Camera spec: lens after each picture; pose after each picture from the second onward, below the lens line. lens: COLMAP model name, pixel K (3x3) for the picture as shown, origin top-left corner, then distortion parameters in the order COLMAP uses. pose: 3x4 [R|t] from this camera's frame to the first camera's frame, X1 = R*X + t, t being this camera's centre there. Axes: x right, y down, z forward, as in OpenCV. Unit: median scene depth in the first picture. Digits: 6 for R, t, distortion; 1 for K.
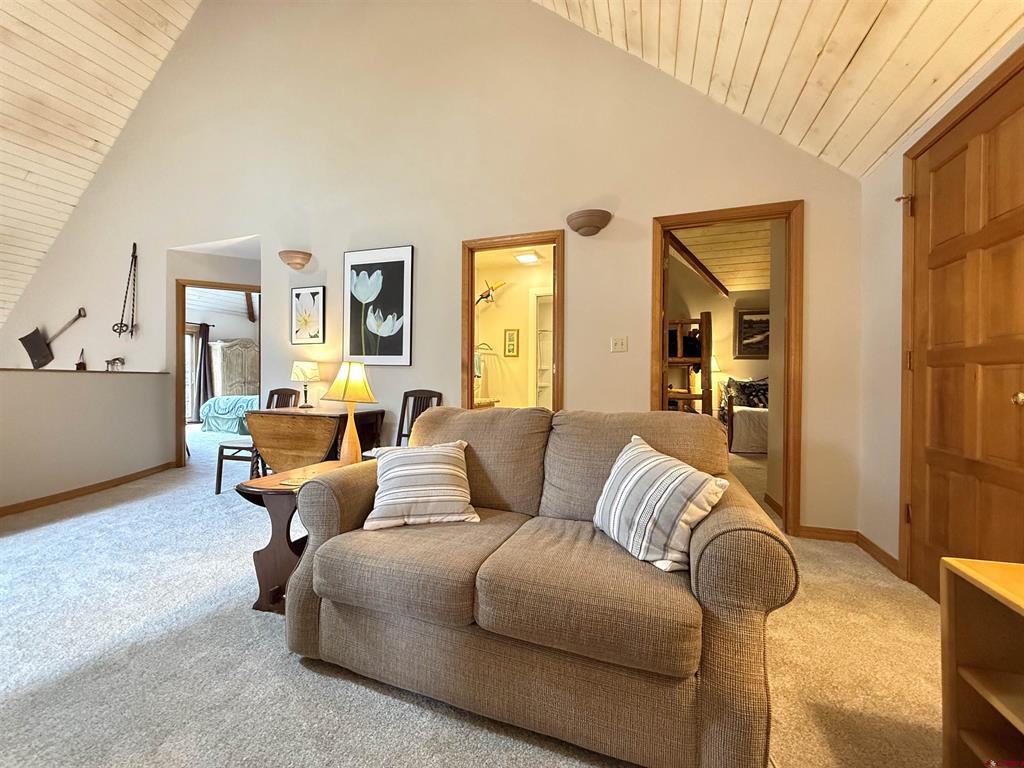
lens RADIAL K [[402.6, 0, 504.1], [0, 402.6, 381.2], [0, 0, 1]] dist [-0.000641, 0.000057]
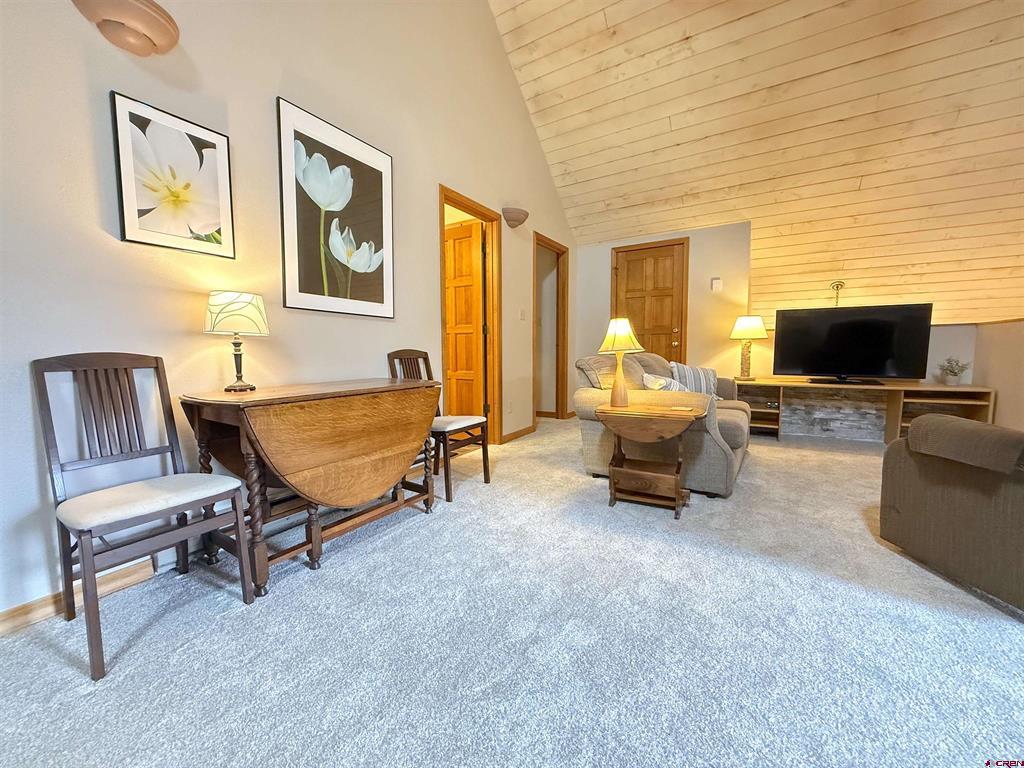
lens RADIAL K [[406.5, 0, 509.9], [0, 406.5, 382.0], [0, 0, 1]] dist [-0.000505, 0.000009]
pose [[0.221991, -0.085686, 0.971276, -0.963971], [0.010431, 0.996283, 0.085508, 0.018813], [-0.974993, -0.008851, 0.222060, 0.620880]]
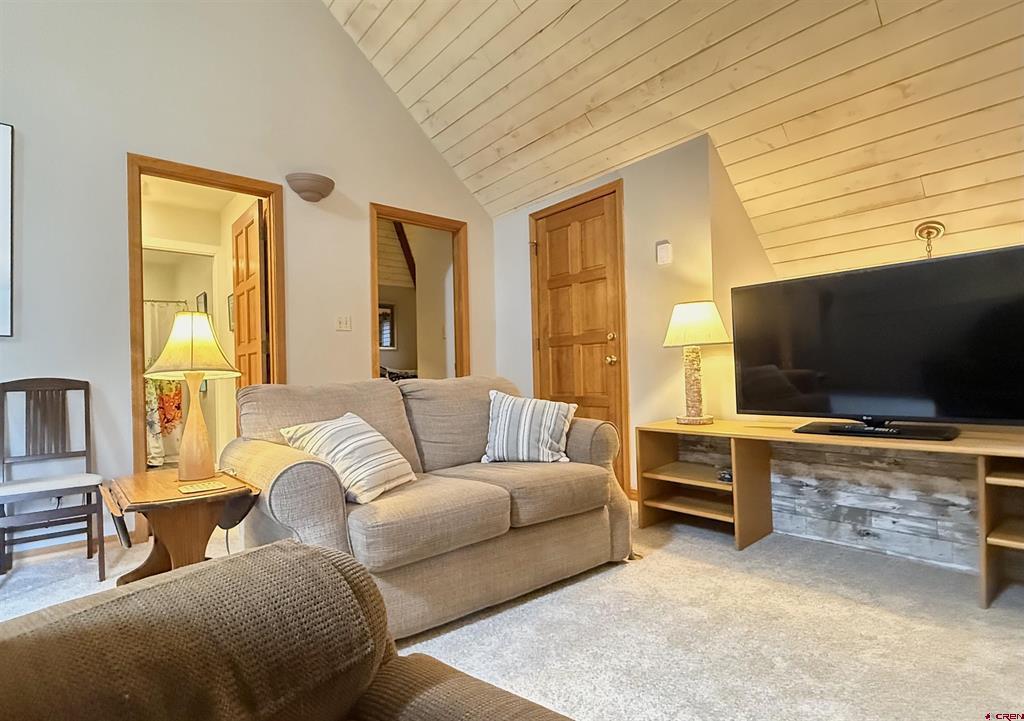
lens RADIAL K [[515.9, 0, 471.1], [0, 515.9, 372.4], [0, 0, 1]] dist [0.001868, -0.000166]
pose [[0.535918, -0.013088, 0.844169, -0.509671], [0.031380, 0.999498, -0.004426, 0.036560], [-0.843687, 0.028862, 0.536059, 0.069333]]
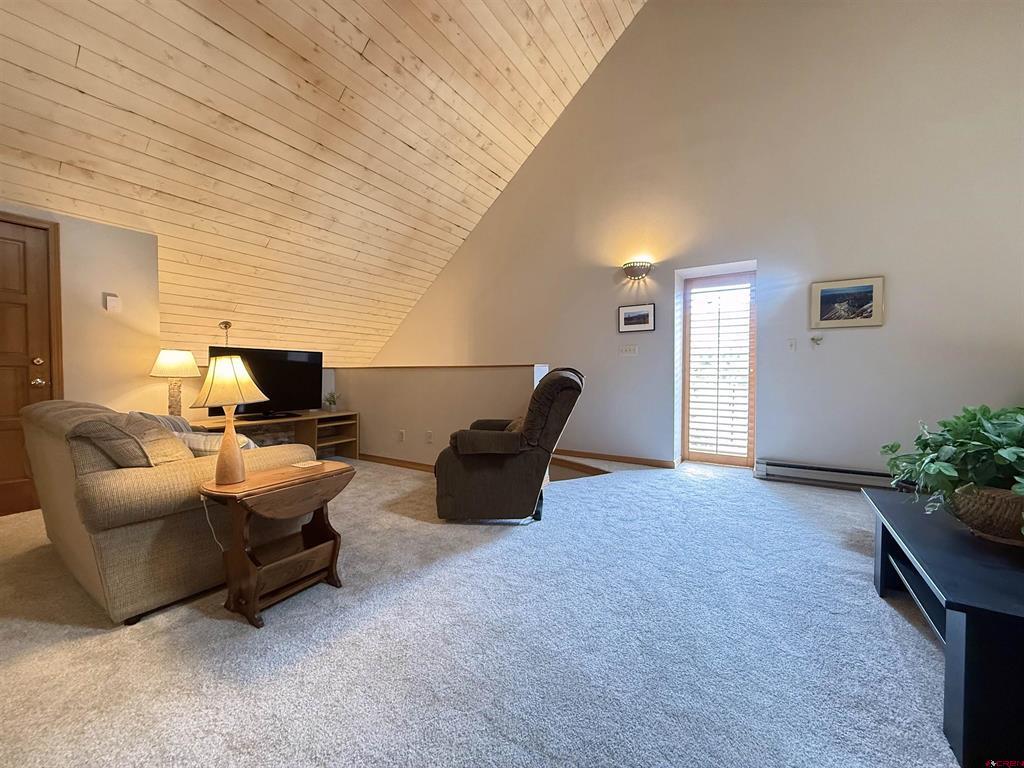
lens RADIAL K [[406.5, 0, 509.9], [0, 406.5, 382.0], [0, 0, 1]] dist [-0.000505, 0.000009]
pose [[-0.971644, -0.007271, 0.236335, -0.678523], [-0.002450, 0.999783, 0.020685, -0.007555], [-0.236434, 0.019520, -0.971451, 0.982402]]
